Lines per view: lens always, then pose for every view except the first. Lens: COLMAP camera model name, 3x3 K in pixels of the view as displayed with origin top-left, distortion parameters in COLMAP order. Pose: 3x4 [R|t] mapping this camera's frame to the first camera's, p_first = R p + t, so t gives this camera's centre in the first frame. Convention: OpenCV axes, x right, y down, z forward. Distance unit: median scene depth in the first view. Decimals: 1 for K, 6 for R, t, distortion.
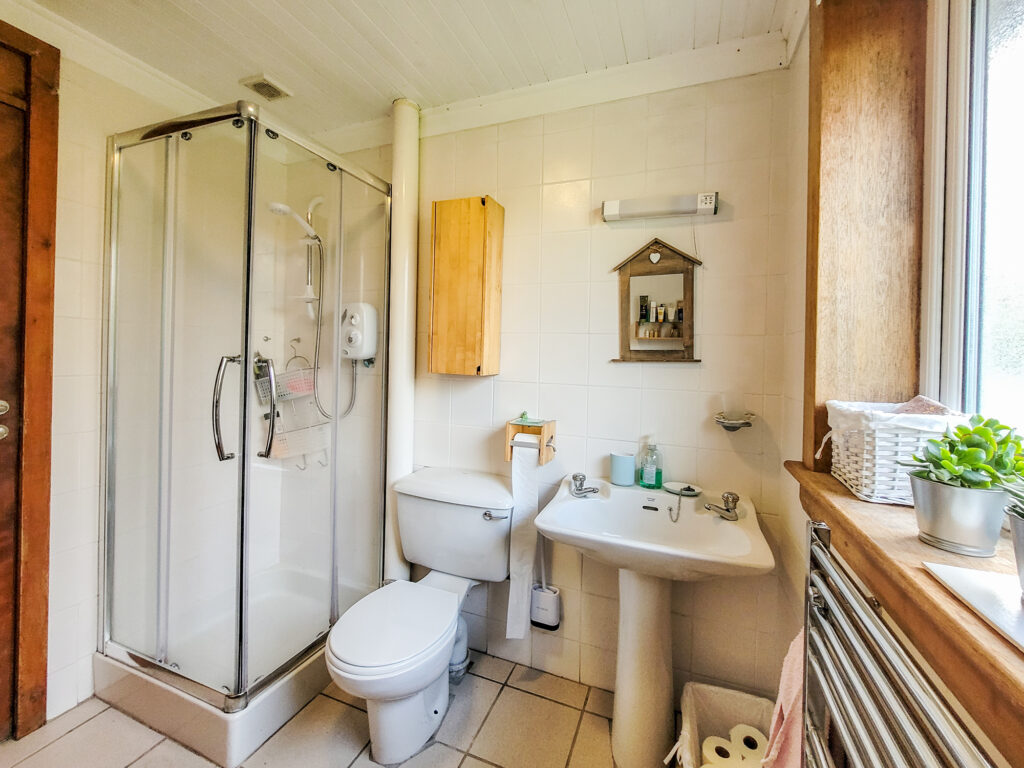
lens RADIAL K [[420.0, 0, 516.3], [0, 420.0, 367.4], [0, 0, 1]] dist [0.000696, 0.000308]
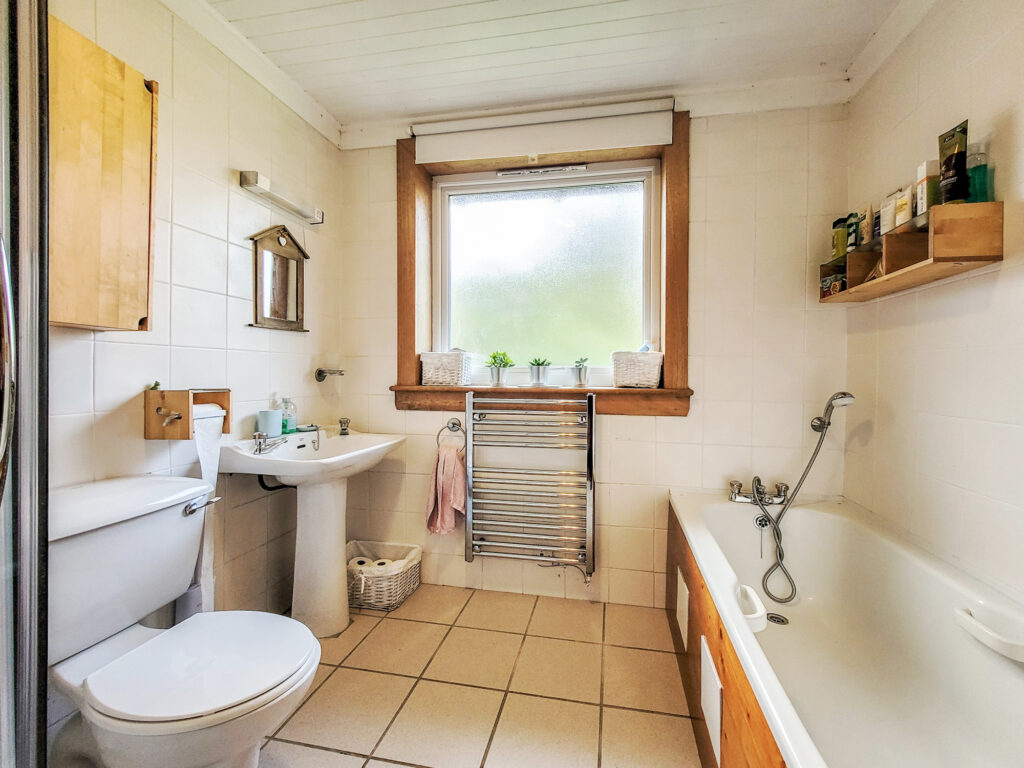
lens RADIAL K [[420.0, 0, 516.3], [0, 420.0, 367.4], [0, 0, 1]] dist [0.000696, 0.000308]
pose [[-0.153442, -0.020717, 0.987941, -0.952856], [-0.009790, 0.999763, 0.019444, 0.065303], [-0.988109, -0.006688, -0.153608, 0.528560]]
